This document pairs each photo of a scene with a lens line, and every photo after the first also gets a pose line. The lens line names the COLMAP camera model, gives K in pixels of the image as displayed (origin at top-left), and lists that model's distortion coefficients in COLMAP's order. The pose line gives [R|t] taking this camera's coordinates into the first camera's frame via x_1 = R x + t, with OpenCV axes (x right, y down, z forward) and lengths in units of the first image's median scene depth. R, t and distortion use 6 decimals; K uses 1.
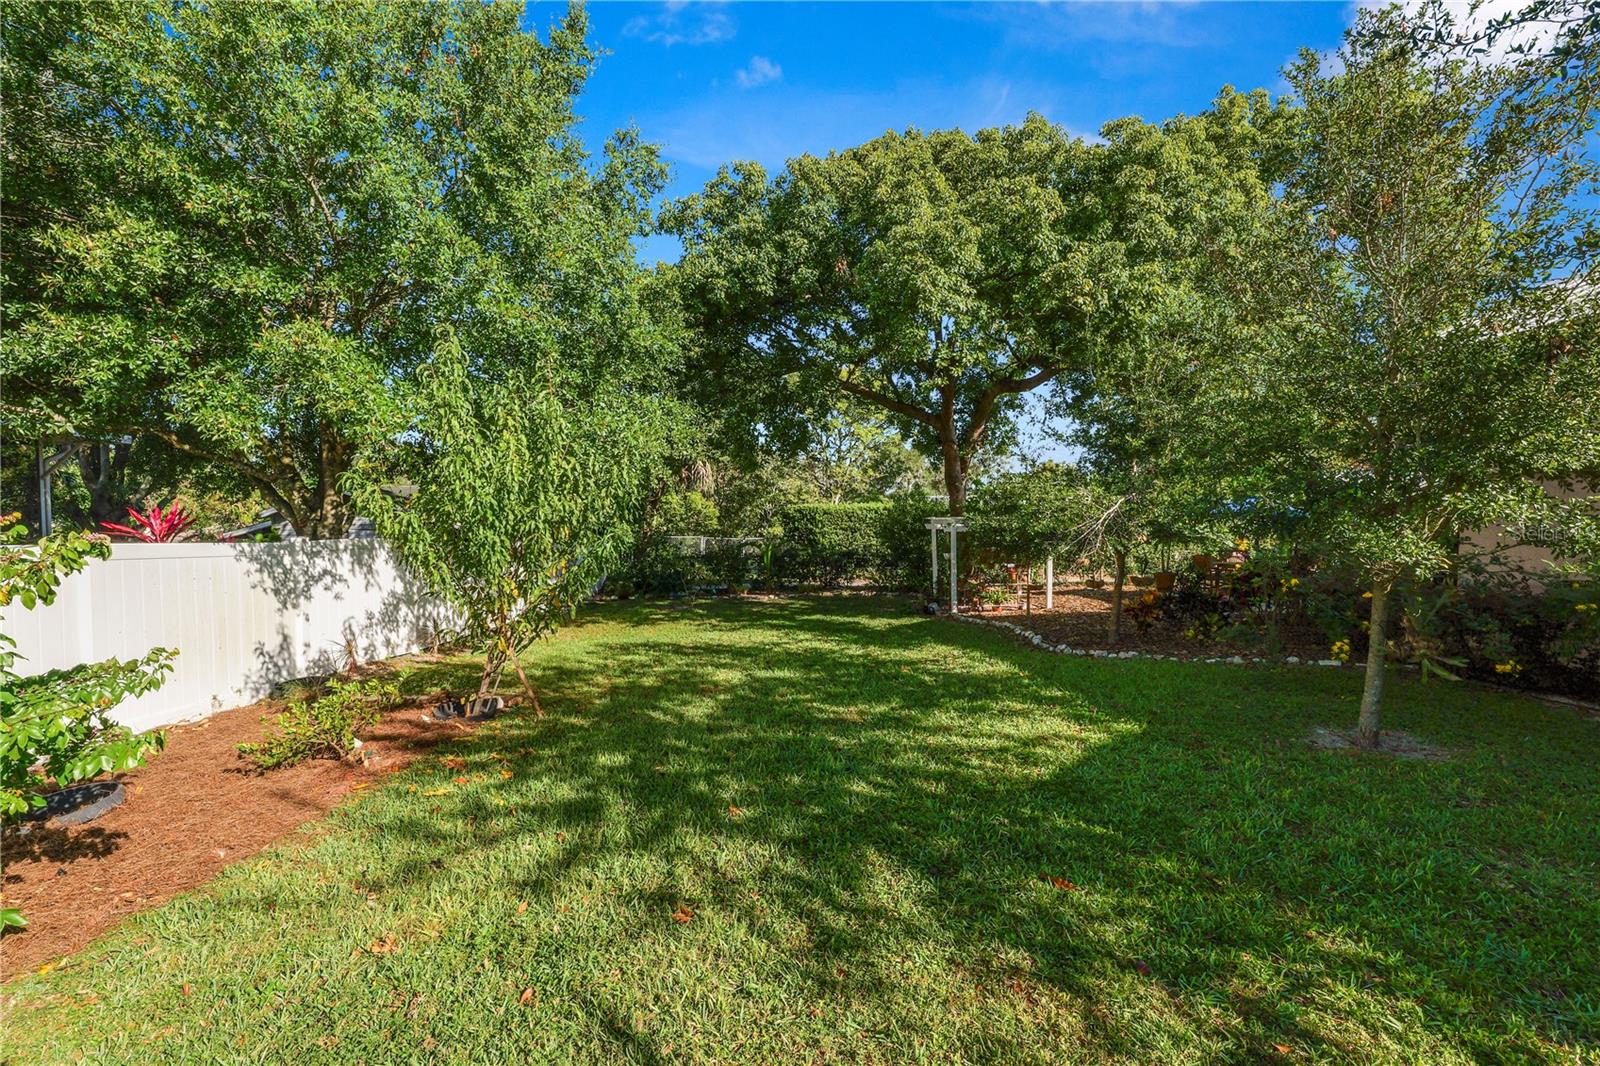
lens RADIAL K [[648.9, 0, 800.3], [0, 648.9, 534.3], [0, 0, 1]] dist [-0.011797, 0.000255]
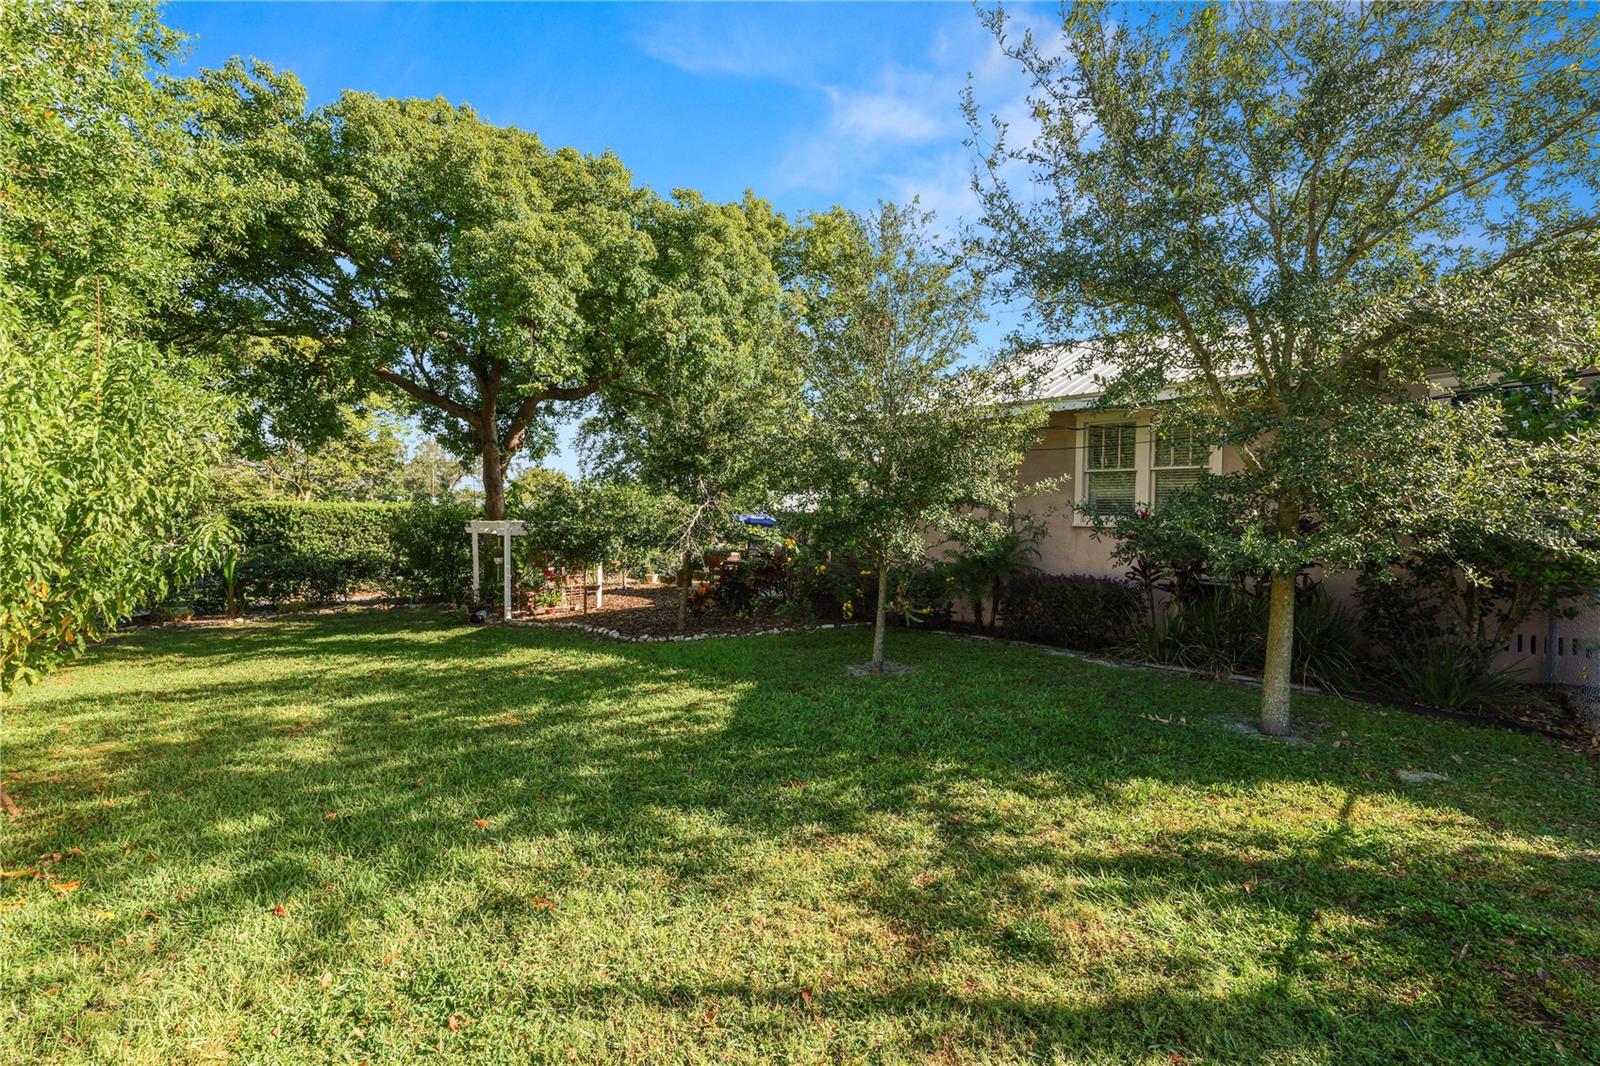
lens RADIAL K [[648.9, 0, 796.5], [0, 648.9, 532.3], [0, 0, 1]] dist [-0.011797, 0.000255]
pose [[0.728177, 0.005239, 0.685369, -0.178352], [0.002904, 0.999938, -0.010730, 0.004831], [-0.685383, 0.009803, 0.728117, -0.005204]]
